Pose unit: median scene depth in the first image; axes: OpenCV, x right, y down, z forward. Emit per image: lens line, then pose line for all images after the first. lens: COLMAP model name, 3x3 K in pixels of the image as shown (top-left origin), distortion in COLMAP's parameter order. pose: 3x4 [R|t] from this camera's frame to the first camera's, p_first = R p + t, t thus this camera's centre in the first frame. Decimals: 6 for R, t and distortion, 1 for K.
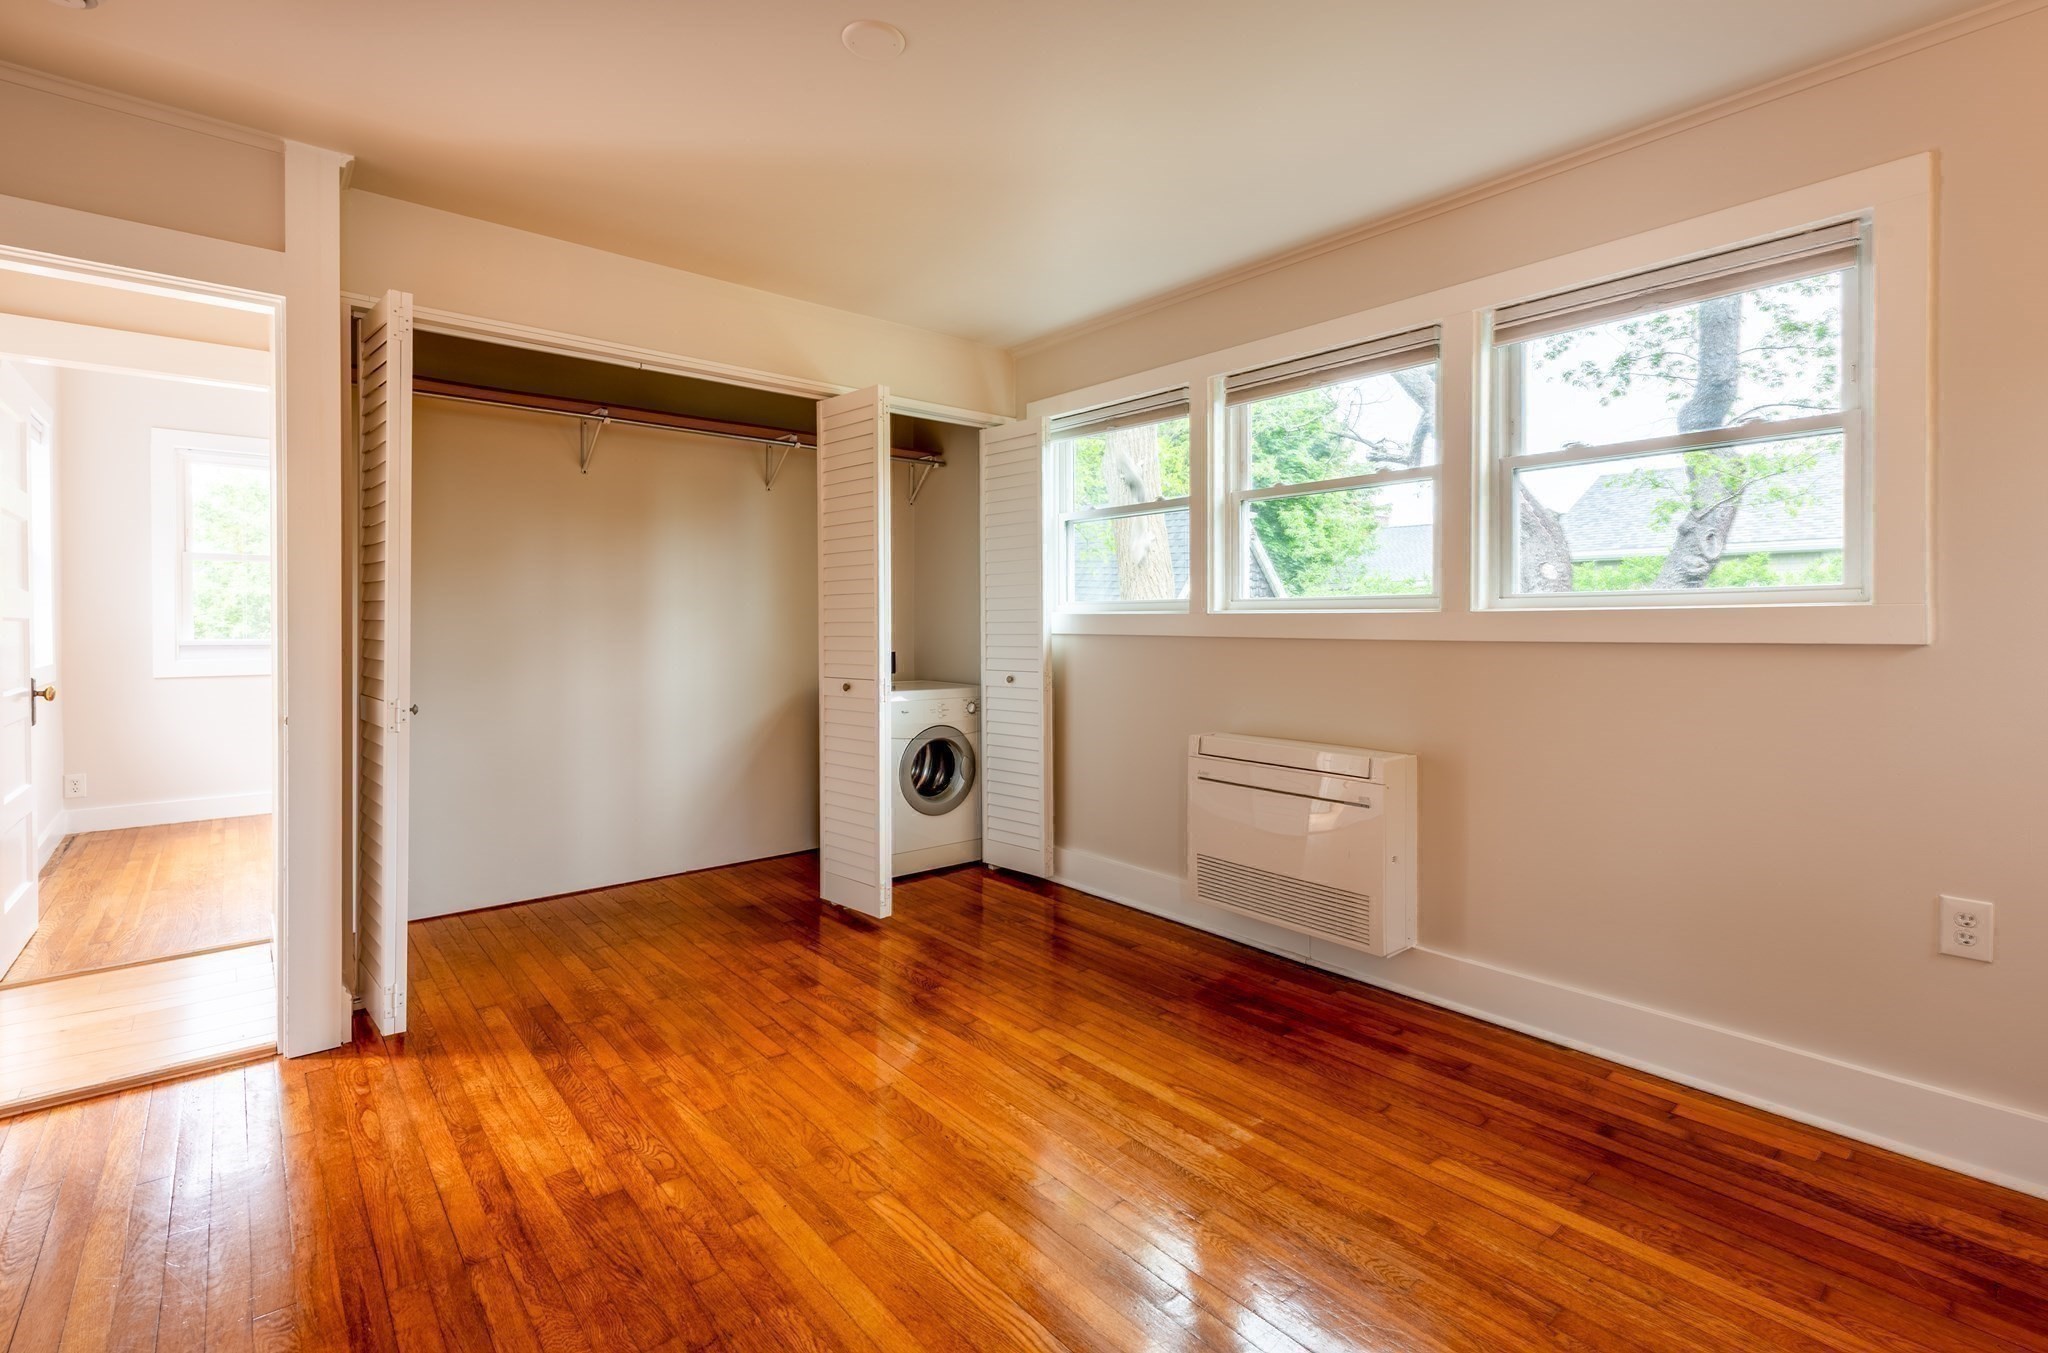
lens RADIAL K [[937.9, 0, 1041.7], [0, 937.9, 626.0], [0, 0, 1]] dist [0.002321, 0.000071]
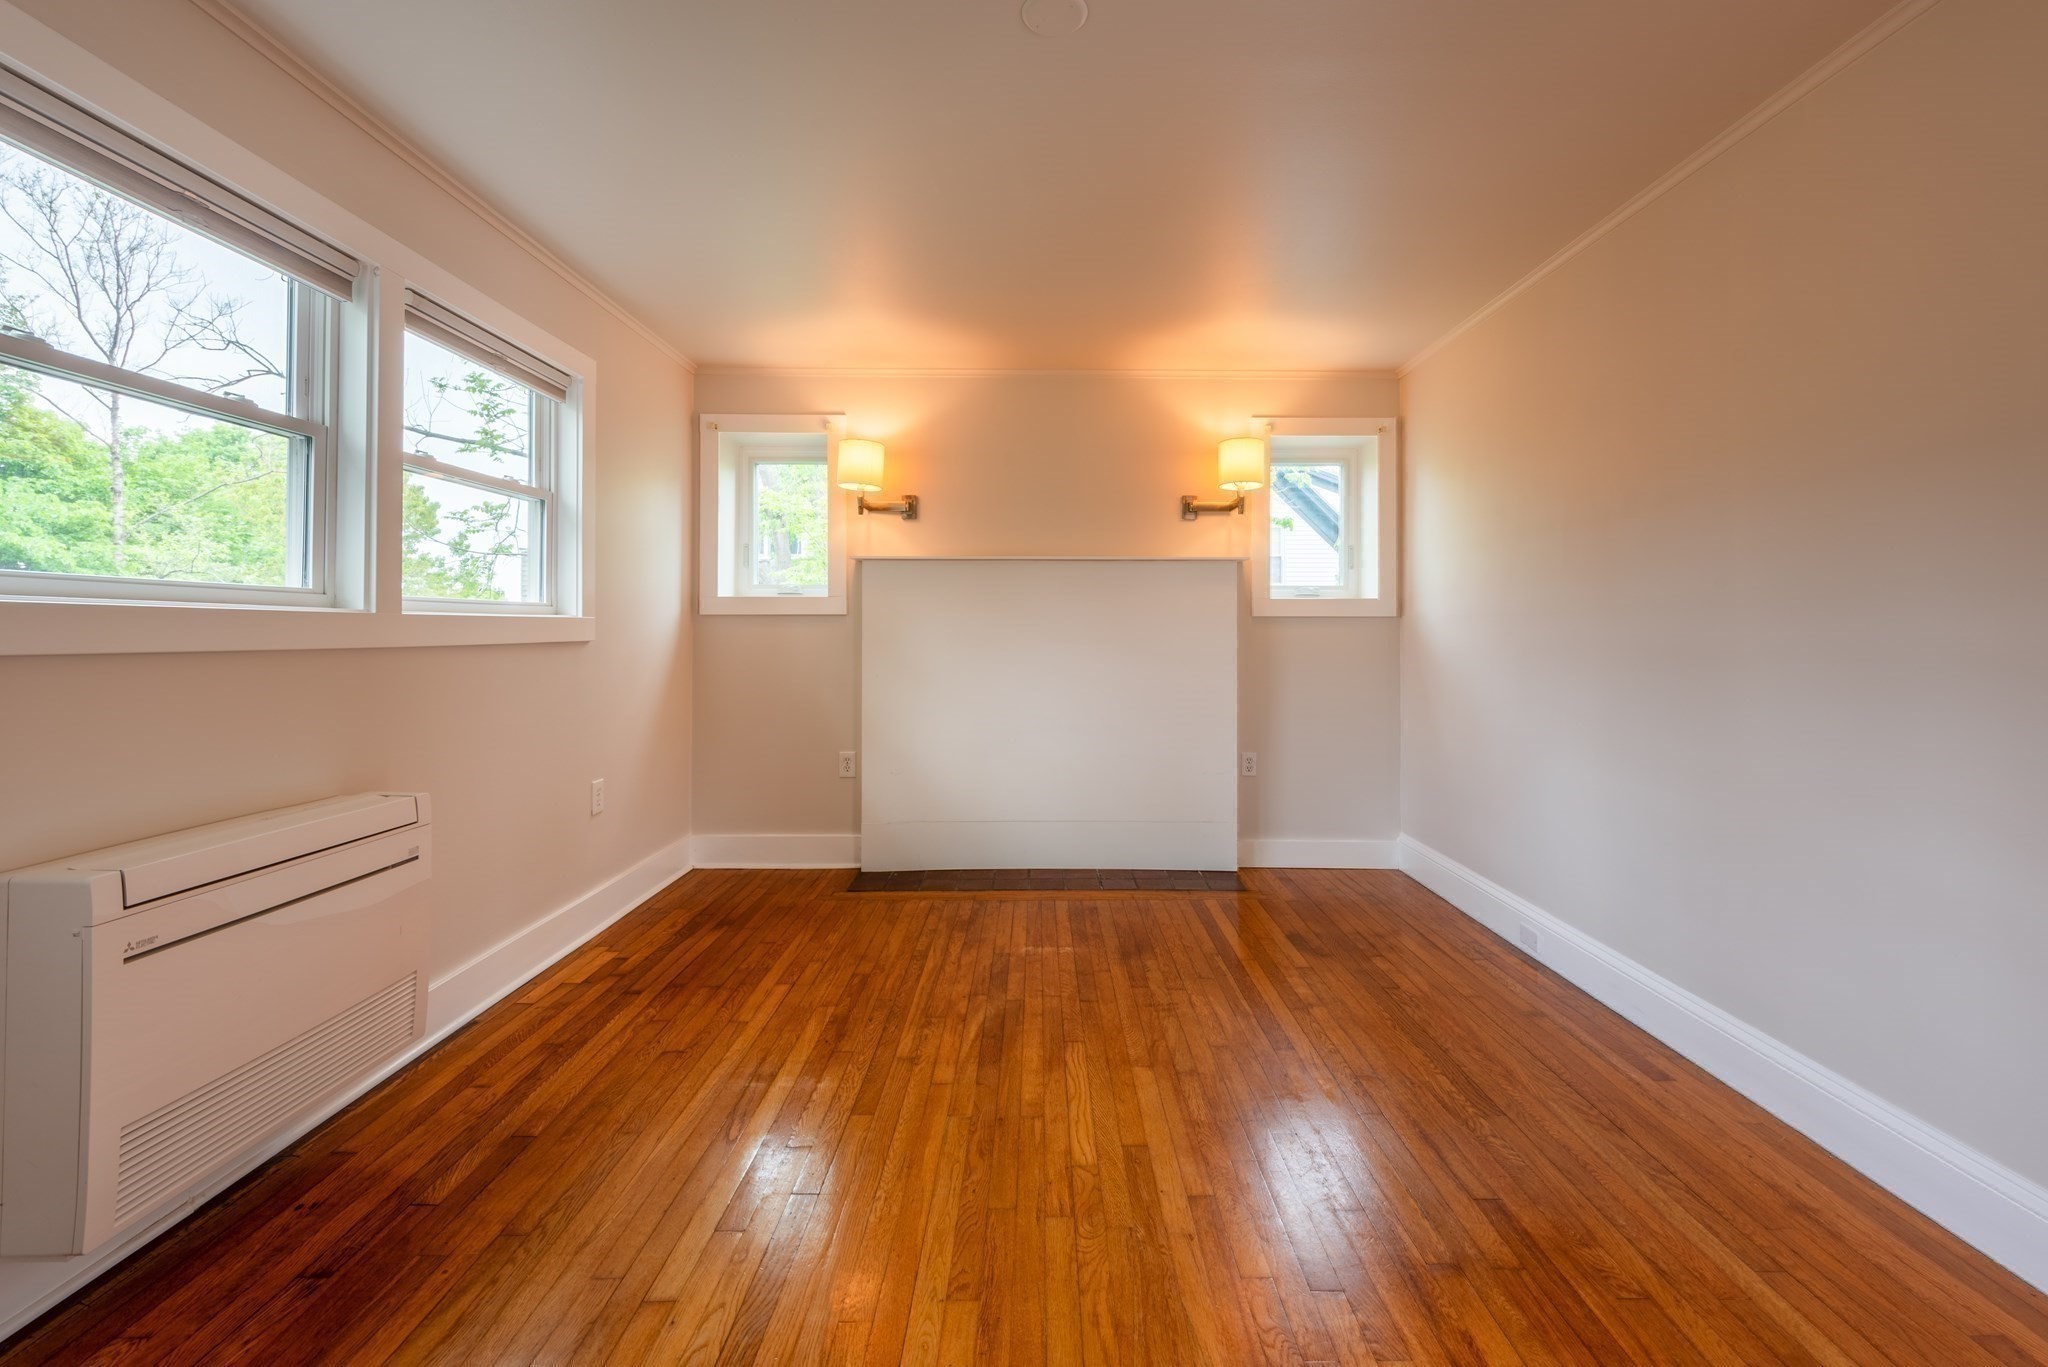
lens RADIAL K [[878.0, 0, 1031.3], [0, 878.0, 627.9], [0, 0, 1]] dist [-0.000764, -0.000151]
pose [[-0.758258, -0.001165, 0.651953, -0.698331], [-0.003072, 0.999994, -0.001786, -0.003896], [-0.651947, -0.003357, -0.758257, 1.607075]]
